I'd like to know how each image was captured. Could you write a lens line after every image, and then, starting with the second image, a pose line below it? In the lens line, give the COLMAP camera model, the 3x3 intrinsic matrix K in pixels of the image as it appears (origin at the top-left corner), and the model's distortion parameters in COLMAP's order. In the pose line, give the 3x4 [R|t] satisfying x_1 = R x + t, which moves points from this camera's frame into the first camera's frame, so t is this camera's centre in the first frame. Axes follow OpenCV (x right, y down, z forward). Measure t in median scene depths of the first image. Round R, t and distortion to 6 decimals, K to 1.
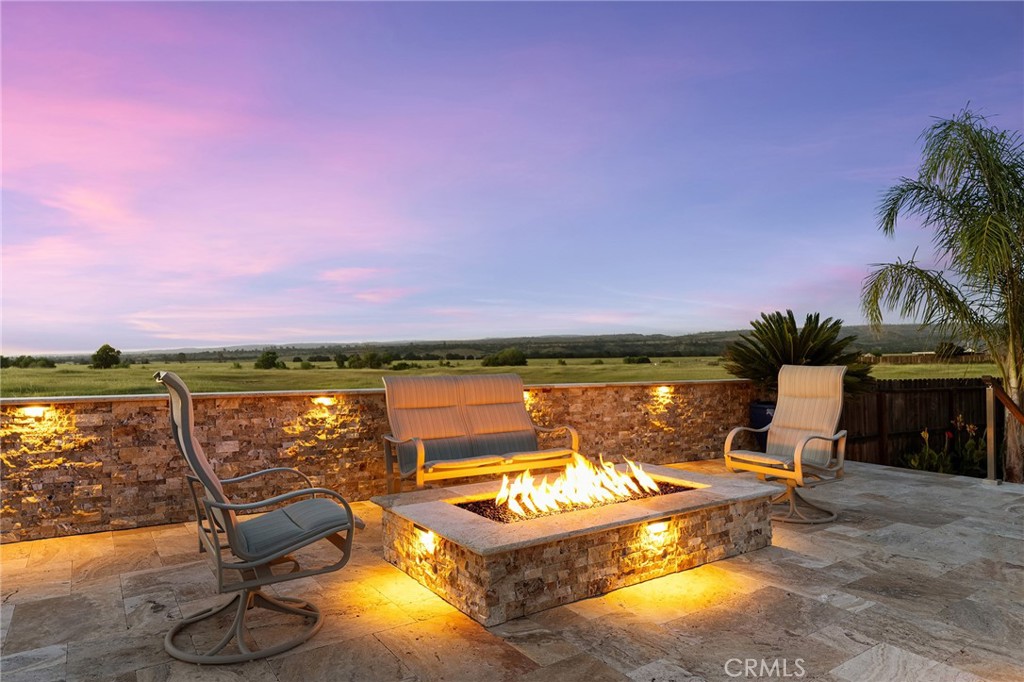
lens RADIAL K [[622.7, 0, 515.1], [0, 622.7, 340.8], [0, 0, 1]] dist [-0.002958, 0.000283]
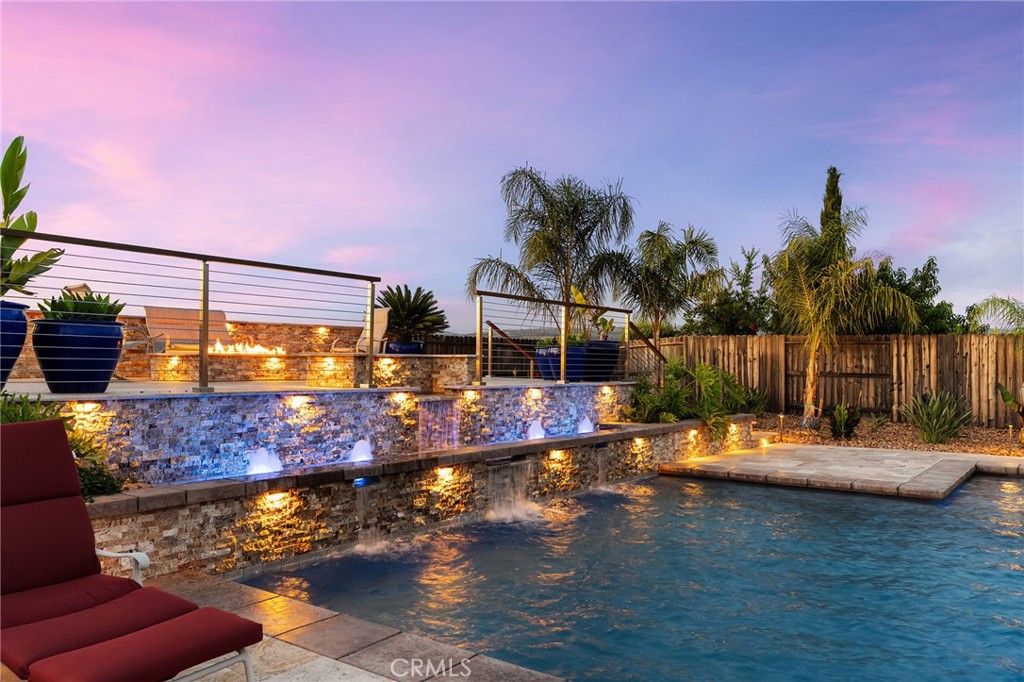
lens RADIAL K [[768.9, 0, 514.6], [0, 768.9, 343.9], [0, 0, 1]] dist [0.004962, 0.001924]
pose [[0.948672, 0.013203, 0.315985, 0.142788], [-0.015269, 0.999875, 0.004066, 0.177113], [-0.315892, -0.008682, 0.948756, -1.912357]]
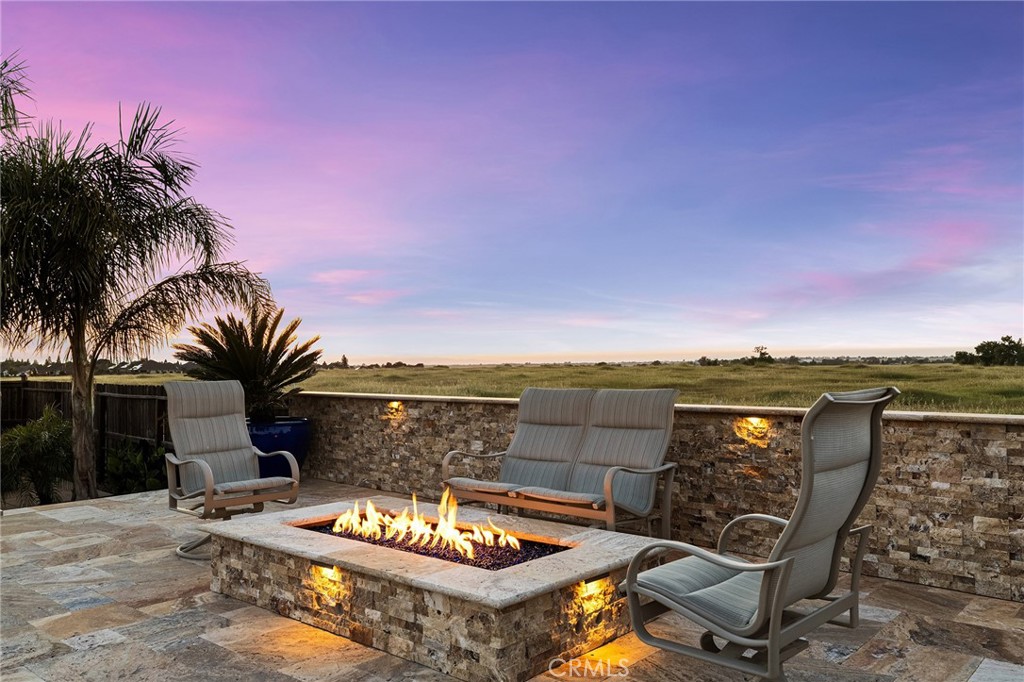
lens RADIAL K [[809.2, 0, 515.1], [0, 809.2, 344.4], [0, 0, 1]] dist [0.003455, 0.000246]
pose [[0.239182, -0.022639, -0.970711, 1.184104], [0.041203, 0.999064, -0.013148, 0.009160], [0.970100, -0.036852, 0.239891, 0.852977]]
